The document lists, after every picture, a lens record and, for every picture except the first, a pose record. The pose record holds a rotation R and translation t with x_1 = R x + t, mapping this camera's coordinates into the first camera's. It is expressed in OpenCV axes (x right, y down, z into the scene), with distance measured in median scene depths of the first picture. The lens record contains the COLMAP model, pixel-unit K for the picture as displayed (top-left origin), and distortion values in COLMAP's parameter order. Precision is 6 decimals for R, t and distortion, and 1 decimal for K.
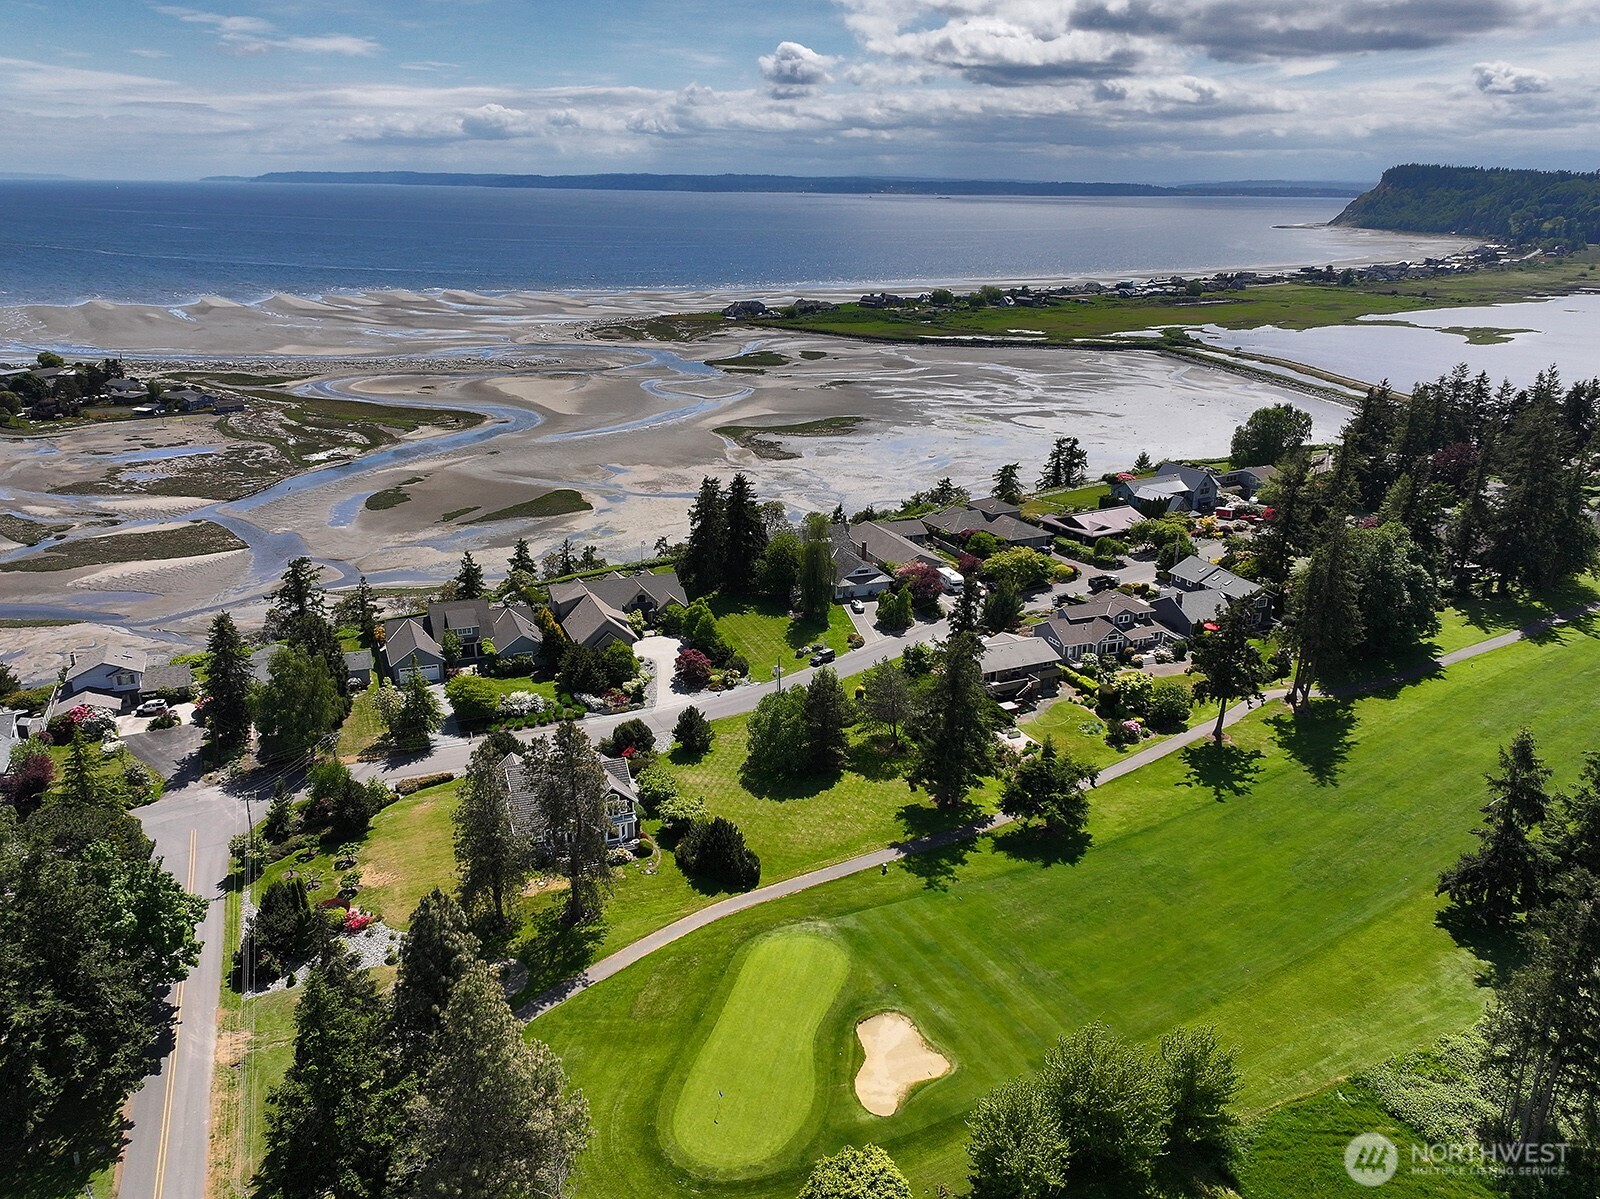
lens RADIAL K [[1276.2, 0, 793.4], [0, 1276.2, 593.1], [0, 0, 1]] dist [-0.001728, -0.000855]
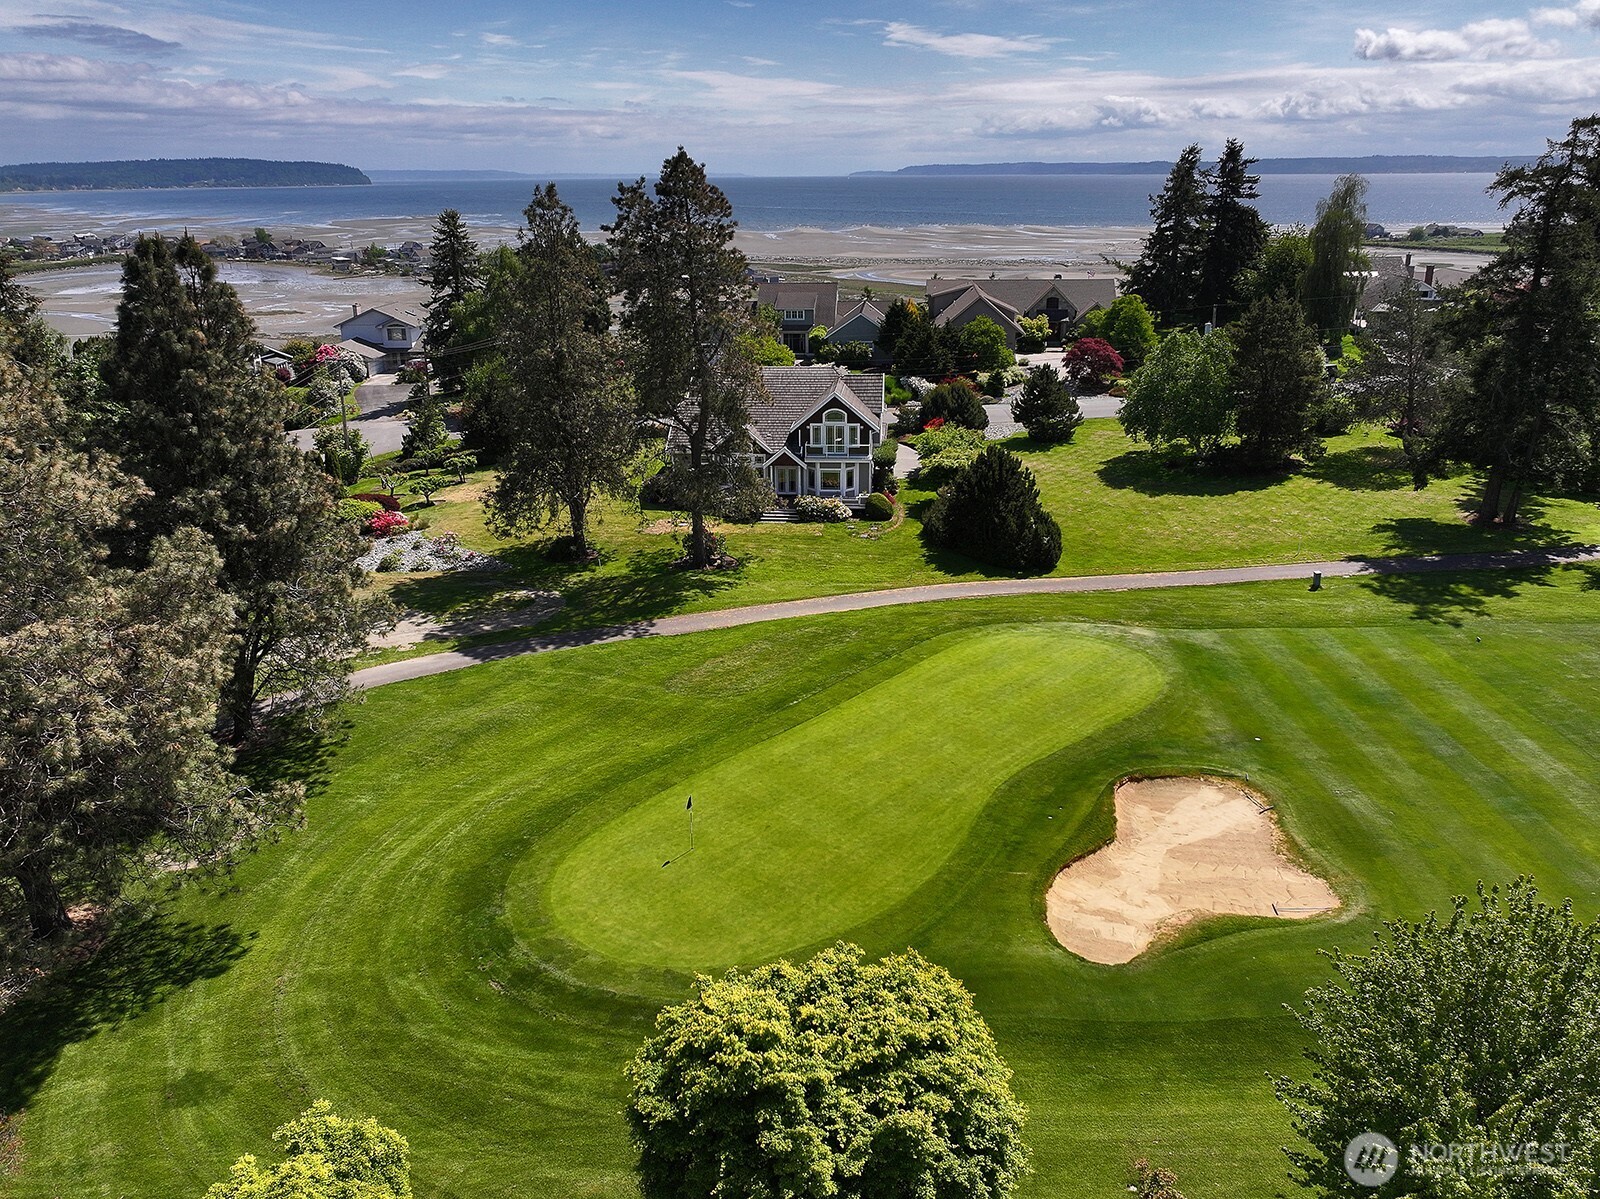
lens RADIAL K [[1276.2, 0, 793.4], [0, 1276.2, 593.1], [0, 0, 1]] dist [-0.001728, -0.000855]
pose [[0.896301, 0.122227, -0.426268, 0.087528], [-0.120345, 0.992233, 0.031463, 0.200041], [0.426803, 0.023099, 0.904050, 0.418620]]
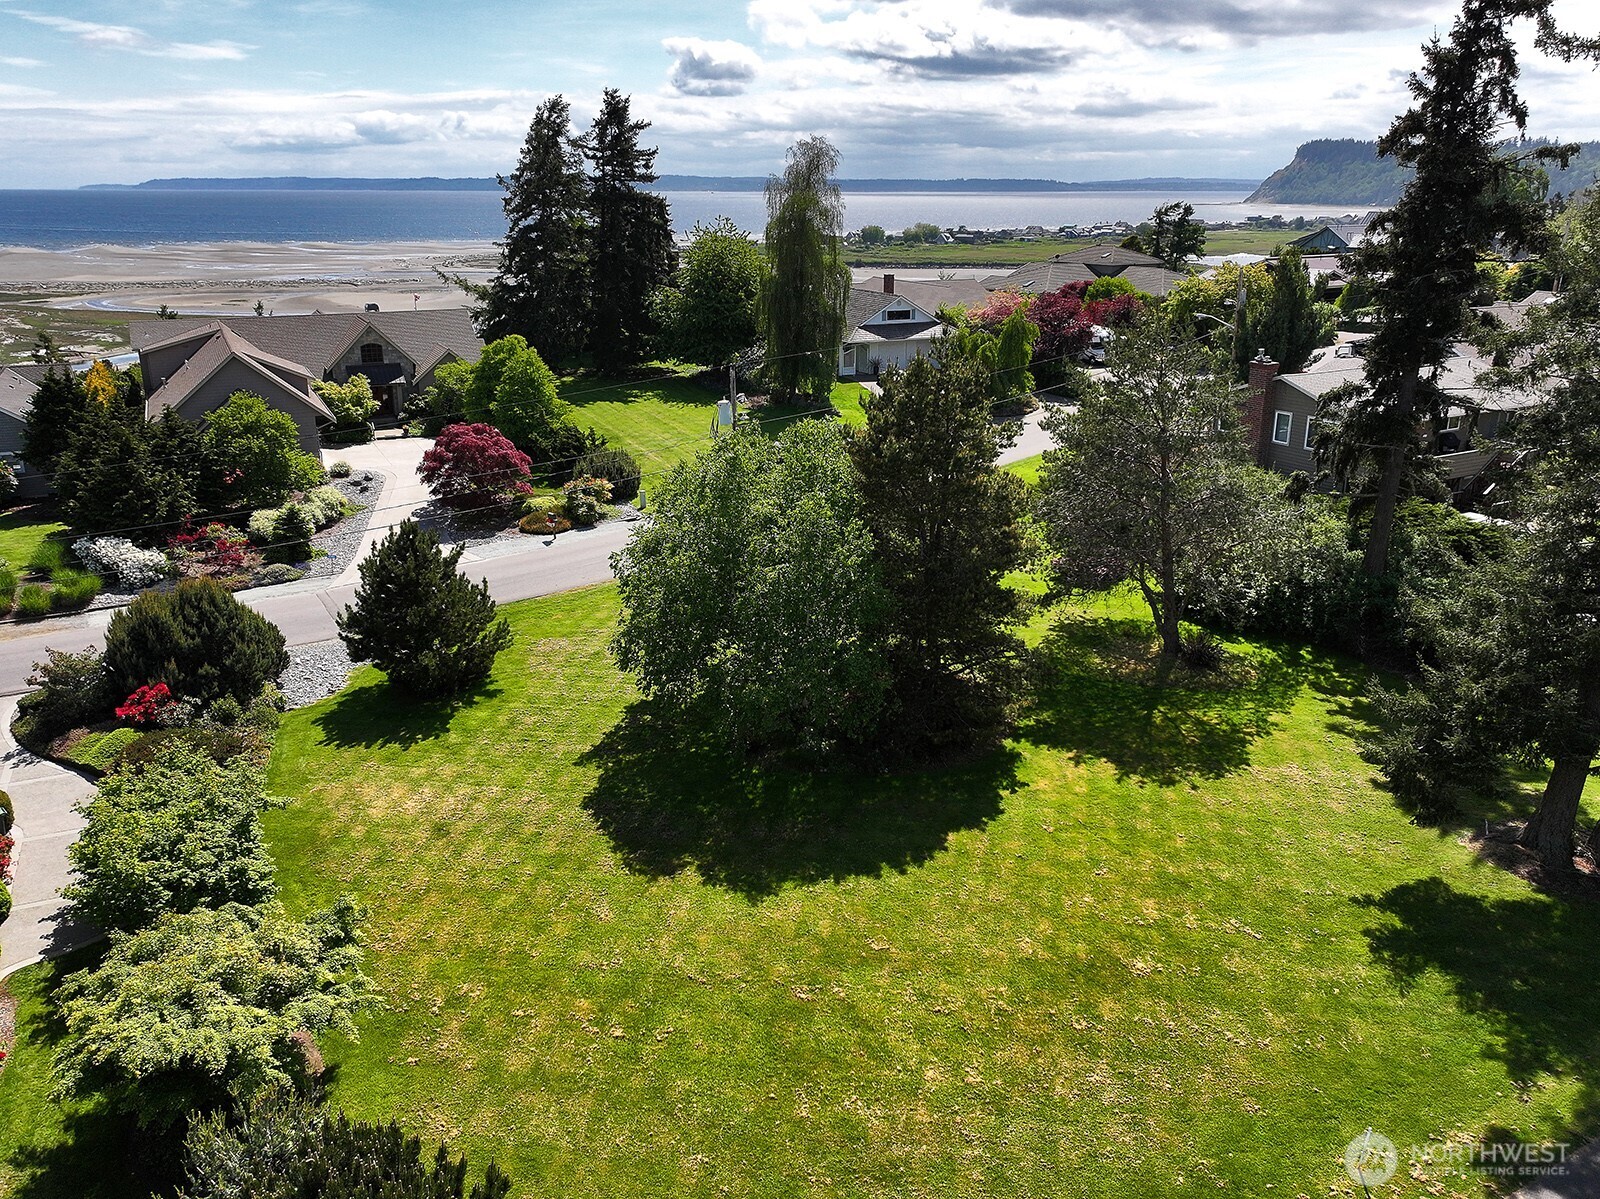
lens RADIAL K [[1276.2, 0, 793.4], [0, 1276.2, 593.1], [0, 0, 1]] dist [-0.001728, -0.000855]
pose [[0.997395, -0.028870, 0.066103, -0.019587], [0.029215, 0.999564, -0.004271, 0.111006], [-0.065951, 0.006191, 0.997804, 0.763385]]
